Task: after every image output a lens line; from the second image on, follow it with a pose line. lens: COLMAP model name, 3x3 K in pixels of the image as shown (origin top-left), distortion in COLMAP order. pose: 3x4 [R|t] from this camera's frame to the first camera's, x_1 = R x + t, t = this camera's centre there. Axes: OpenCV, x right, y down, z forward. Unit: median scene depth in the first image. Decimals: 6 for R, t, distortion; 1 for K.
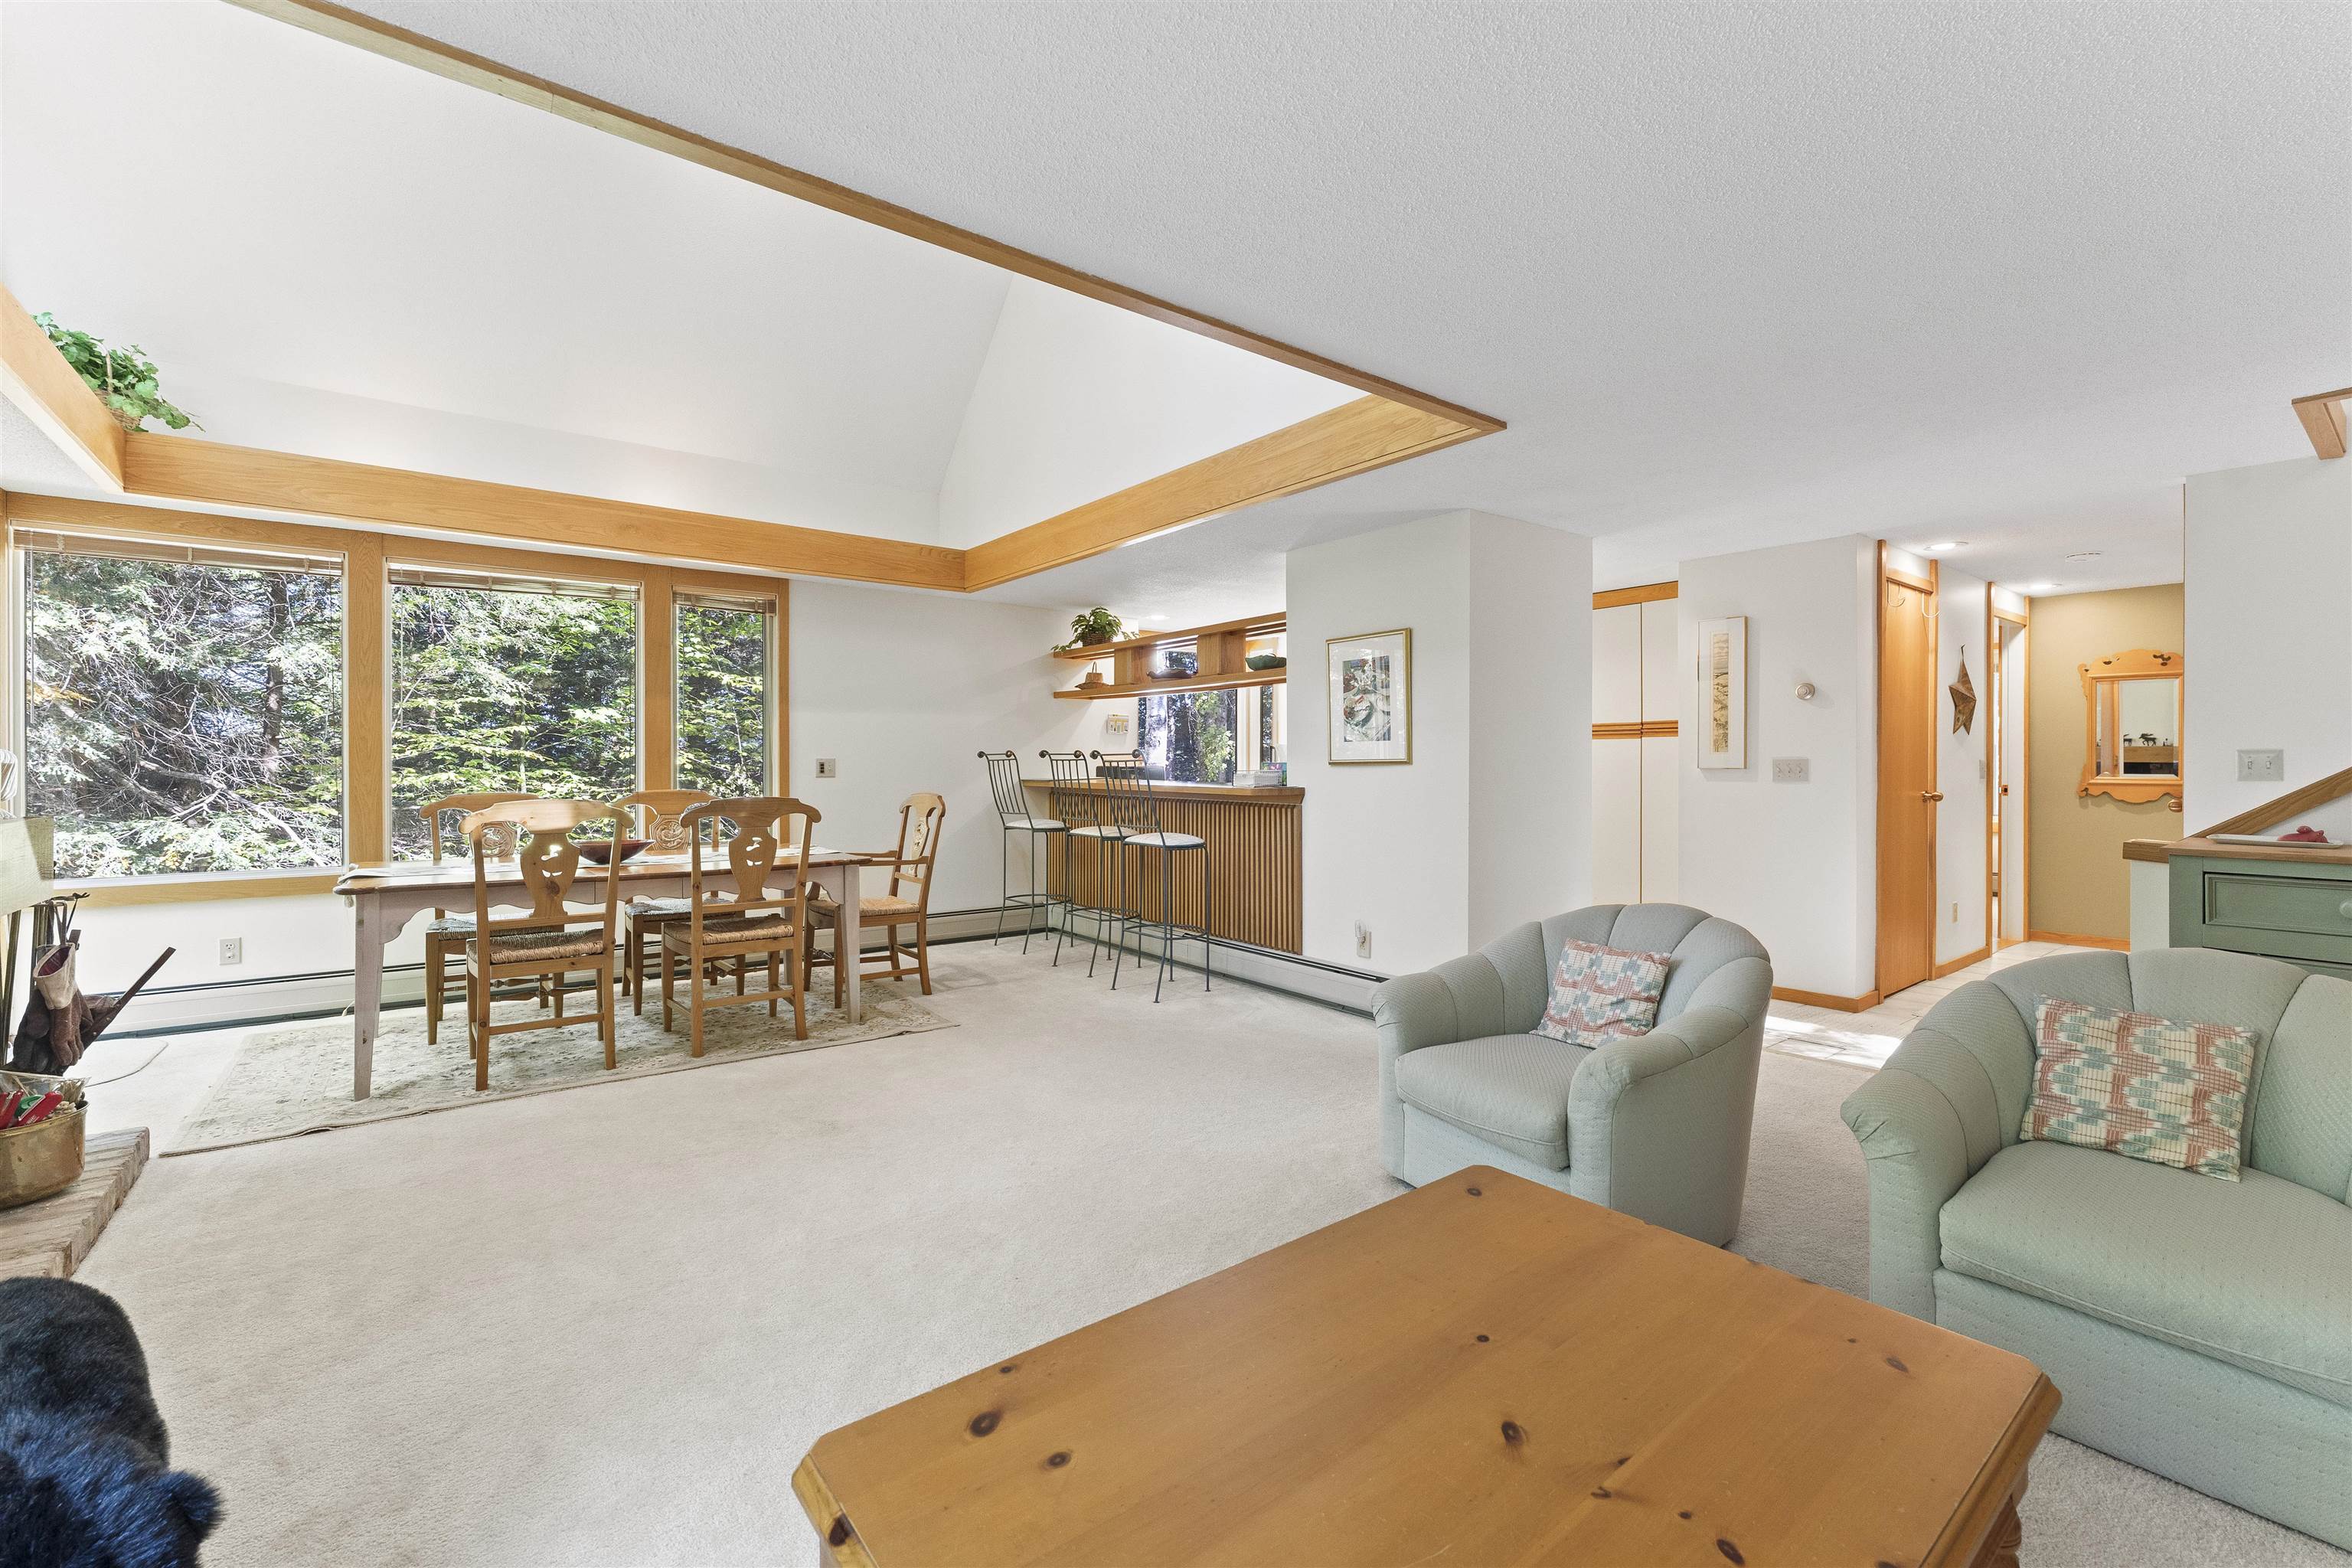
lens RADIAL K [[1012.8, 0, 1185.0], [0, 1012.8, 776.4], [0, 0, 1]] dist [-0.001575, -0.000062]
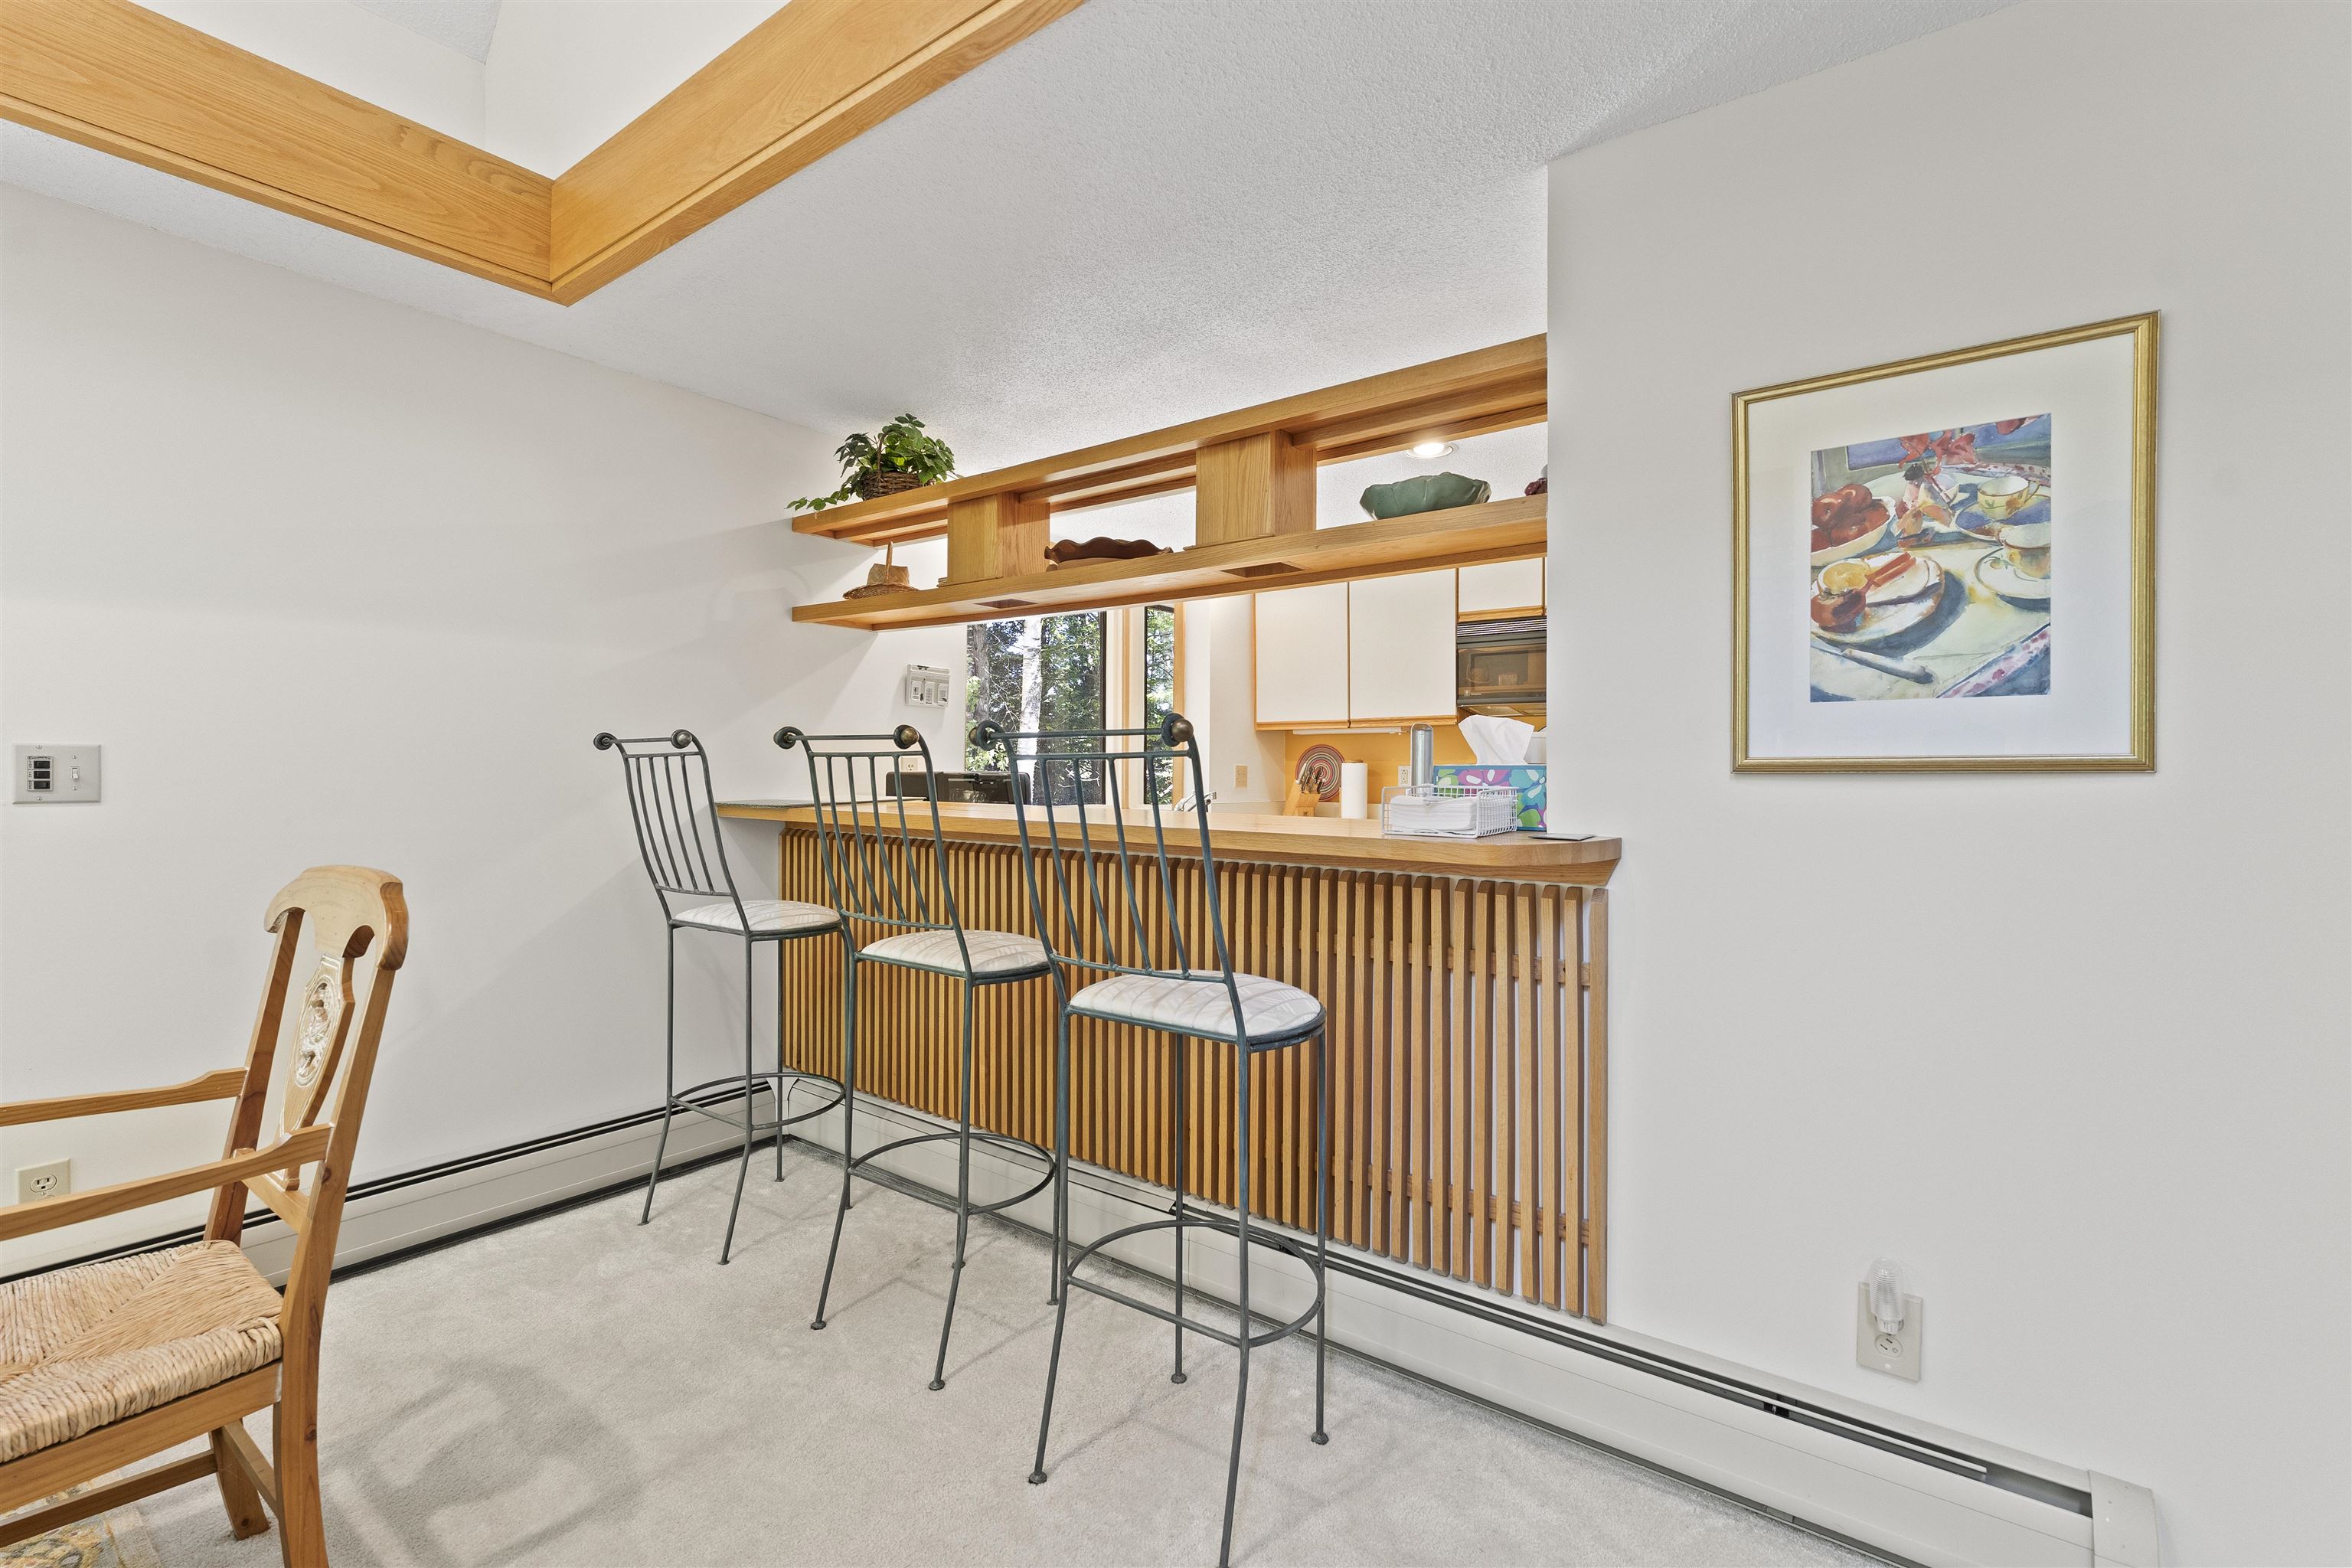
lens RADIAL K [[1012.8, 0, 1167.5], [0, 1012.8, 781.2], [0, 0, 1]] dist [-0.001575, -0.000062]
pose [[0.963795, 0.001987, 0.266638, -0.099365], [-0.002236, 0.999997, 0.000628, -0.006876], [-0.266636, -0.001201, 0.963797, 0.583939]]
